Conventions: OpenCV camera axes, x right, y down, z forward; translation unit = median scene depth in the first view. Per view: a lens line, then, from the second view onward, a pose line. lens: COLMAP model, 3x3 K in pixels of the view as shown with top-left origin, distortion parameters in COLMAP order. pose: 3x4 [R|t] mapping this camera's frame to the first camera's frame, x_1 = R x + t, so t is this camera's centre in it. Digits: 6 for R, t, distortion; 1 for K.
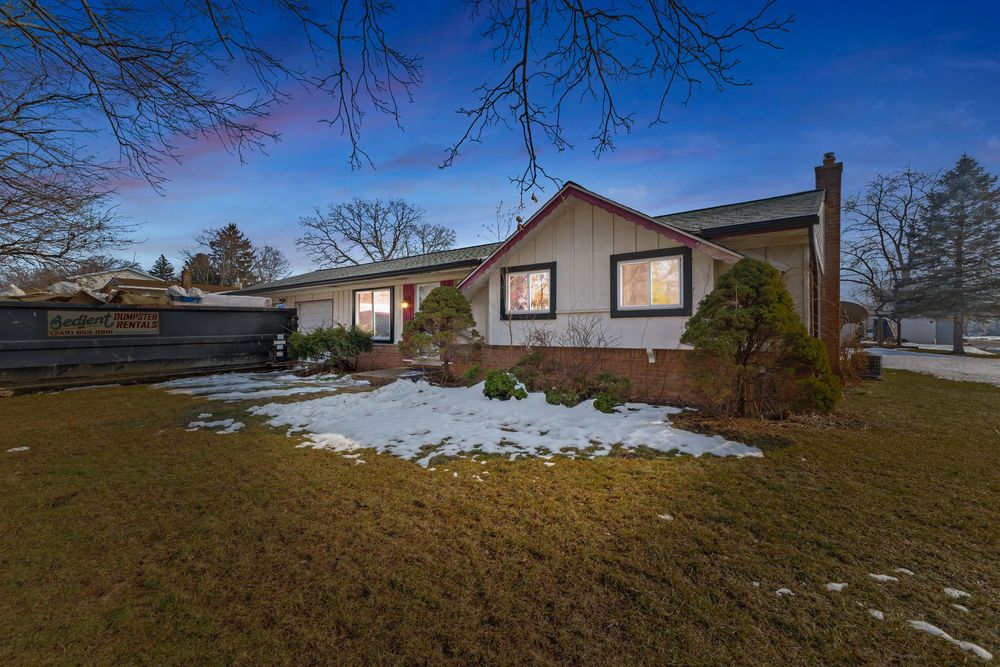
lens RADIAL K [[396.0, 0, 476.7], [0, 396.0, 336.0], [0, 0, 1]] dist [0.004236, -0.001474]
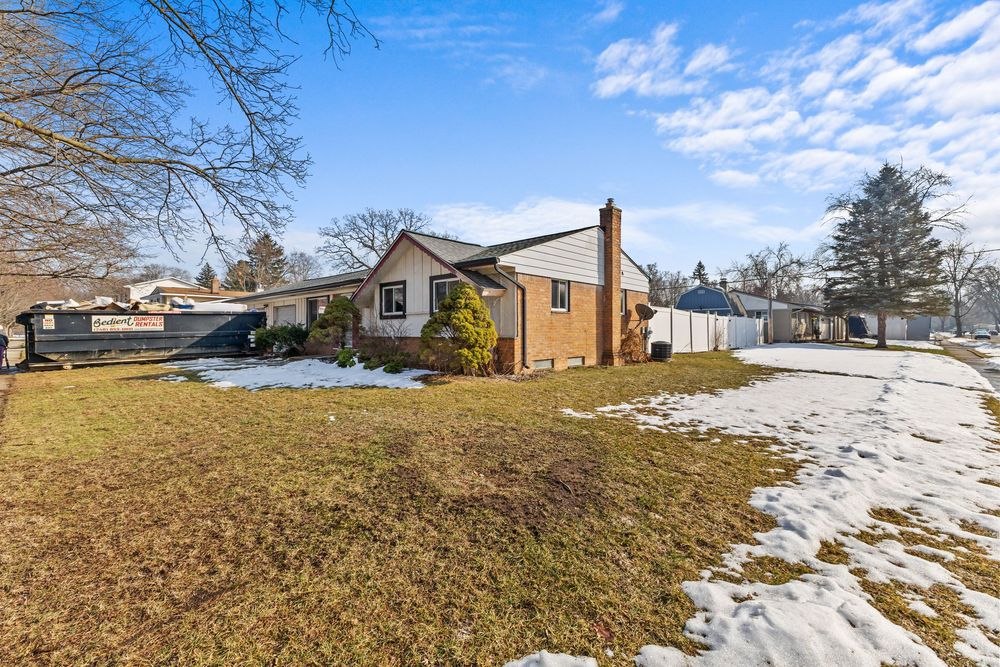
lens RADIAL K [[396.0, 0, 485.8], [0, 396.0, 336.7], [0, 0, 1]] dist [0.004236, -0.001474]
pose [[0.997392, -0.004459, -0.072039, 0.414995], [0.004724, 0.999983, 0.003499, 0.015625], [0.072022, -0.003830, 0.997396, -0.322388]]
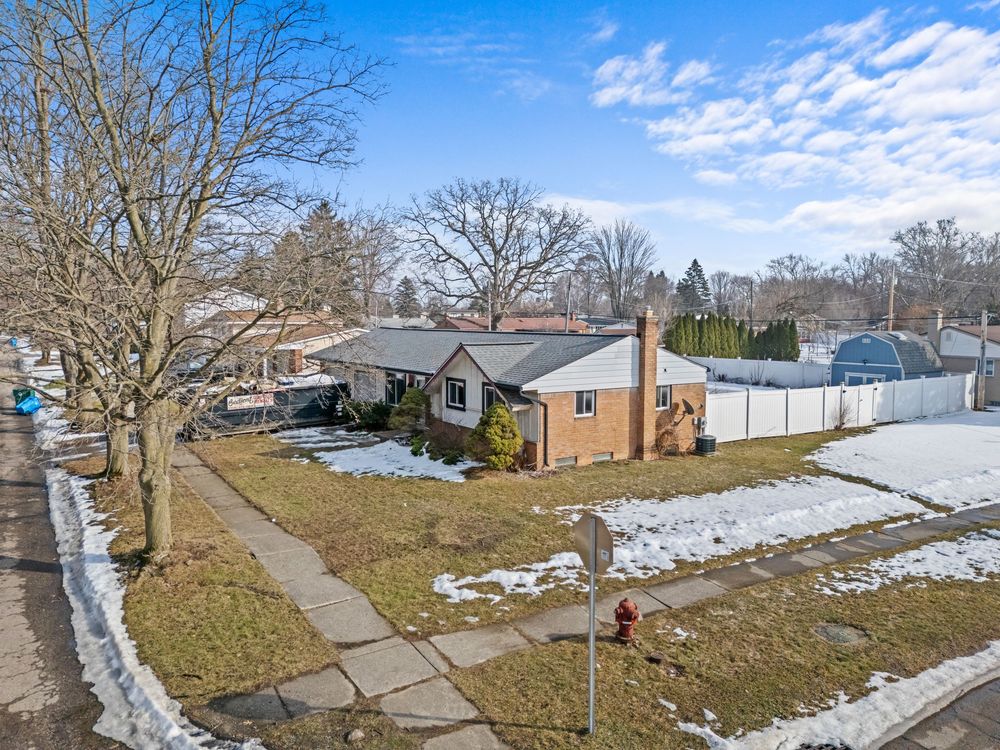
lens RADIAL K [[684.8, 0, 500.0], [0, 684.8, 370.5], [0, 0, 1]] dist [0.040374, -0.021690]
pose [[0.950097, 0.020042, -0.311310, 0.888277], [0.003801, 0.997116, 0.075793, -0.313343], [0.311931, -0.073194, 0.947281, -1.264767]]
